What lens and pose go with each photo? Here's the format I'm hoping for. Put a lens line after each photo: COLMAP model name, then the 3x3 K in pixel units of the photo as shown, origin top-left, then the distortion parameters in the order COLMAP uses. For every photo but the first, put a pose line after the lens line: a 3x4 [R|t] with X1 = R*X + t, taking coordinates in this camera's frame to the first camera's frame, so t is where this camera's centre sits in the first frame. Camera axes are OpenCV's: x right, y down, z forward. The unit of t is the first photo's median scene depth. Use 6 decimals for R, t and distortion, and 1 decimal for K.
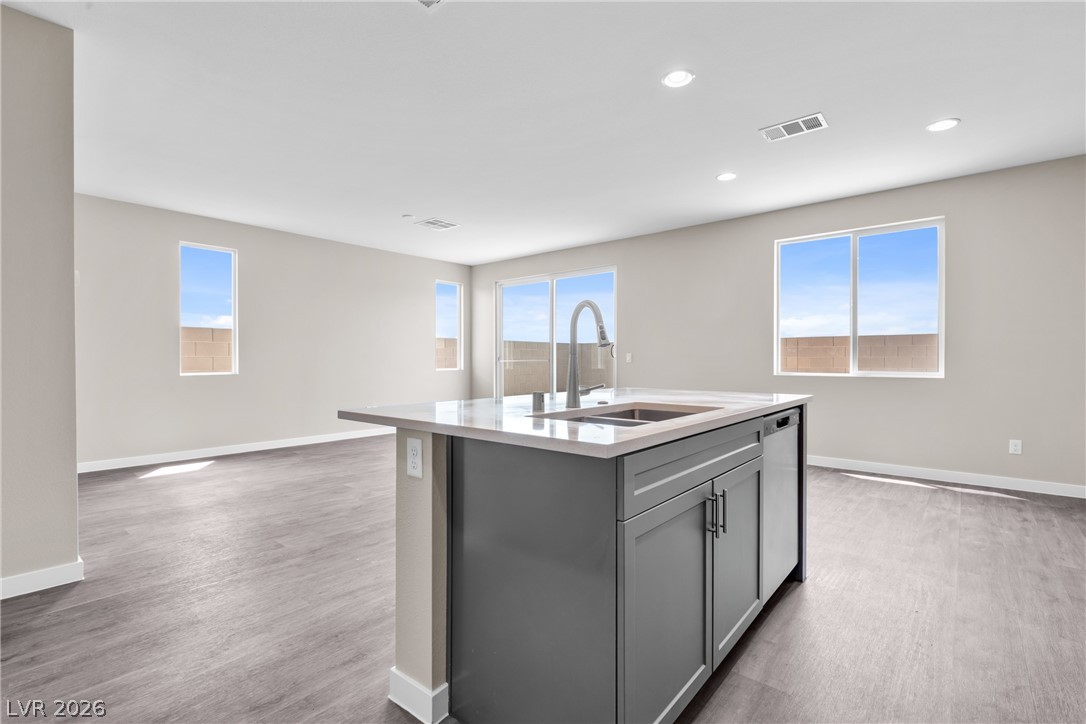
lens RADIAL K [[501.2, 0, 543.6], [0, 501.2, 358.2], [0, 0, 1]] dist [-0.010425, 0.000435]
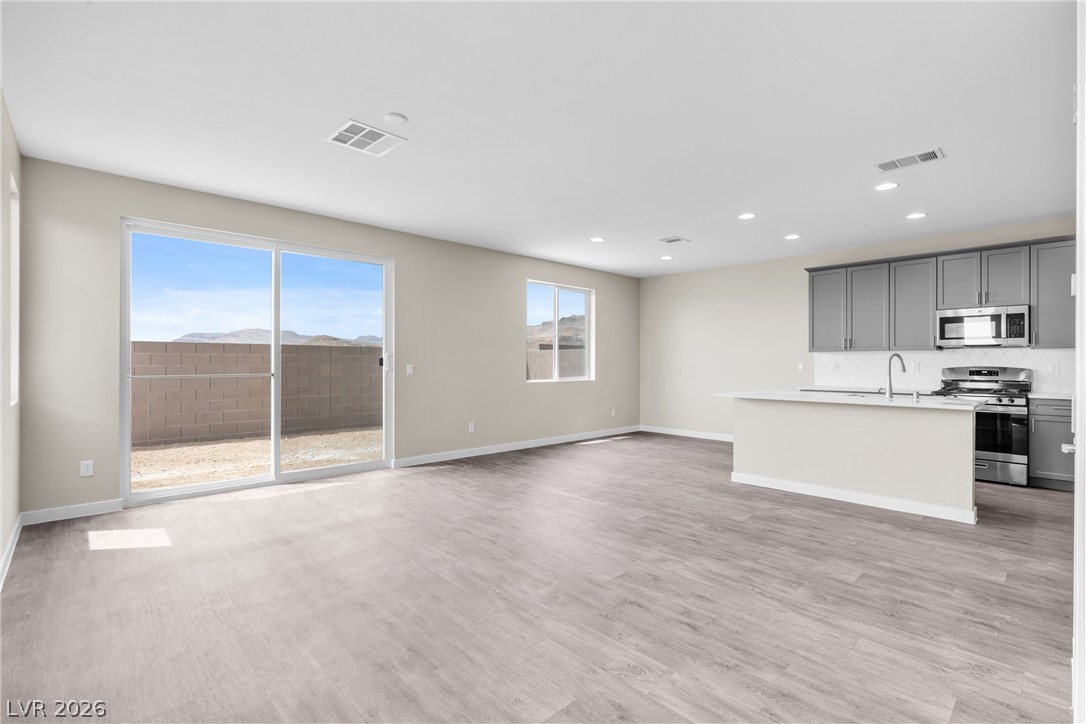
lens RADIAL K [[501.2, 0, 549.8], [0, 501.2, 362.6], [0, 0, 1]] dist [-0.010425, 0.000435]
pose [[0.101818, 0.000376, 0.994803, -0.789972], [-0.006003, 0.999982, 0.000237, -0.017374], [-0.994785, -0.005996, 0.101819, 0.768609]]
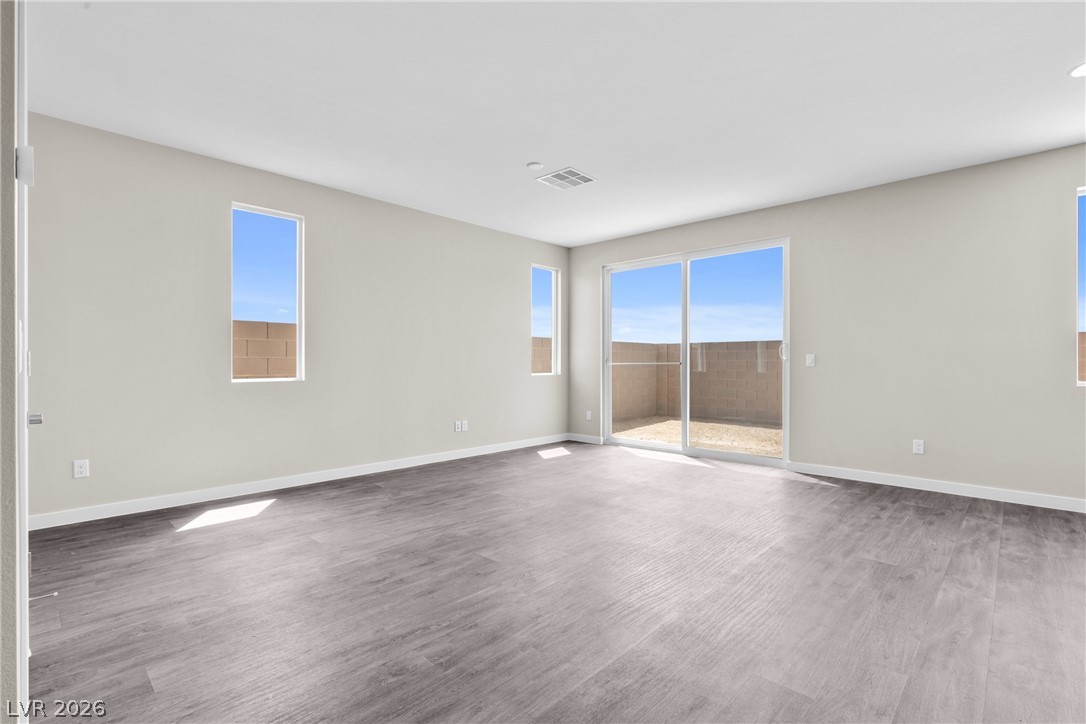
lens RADIAL K [[501.2, 0, 542.5], [0, 501.2, 358.9], [0, 0, 1]] dist [-0.010425, 0.000435]
pose [[0.998381, 0.002009, -0.056839, -0.214251], [-0.002237, 0.999990, -0.003949, 0.001504], [0.056831, 0.004069, 0.998376, 0.270866]]
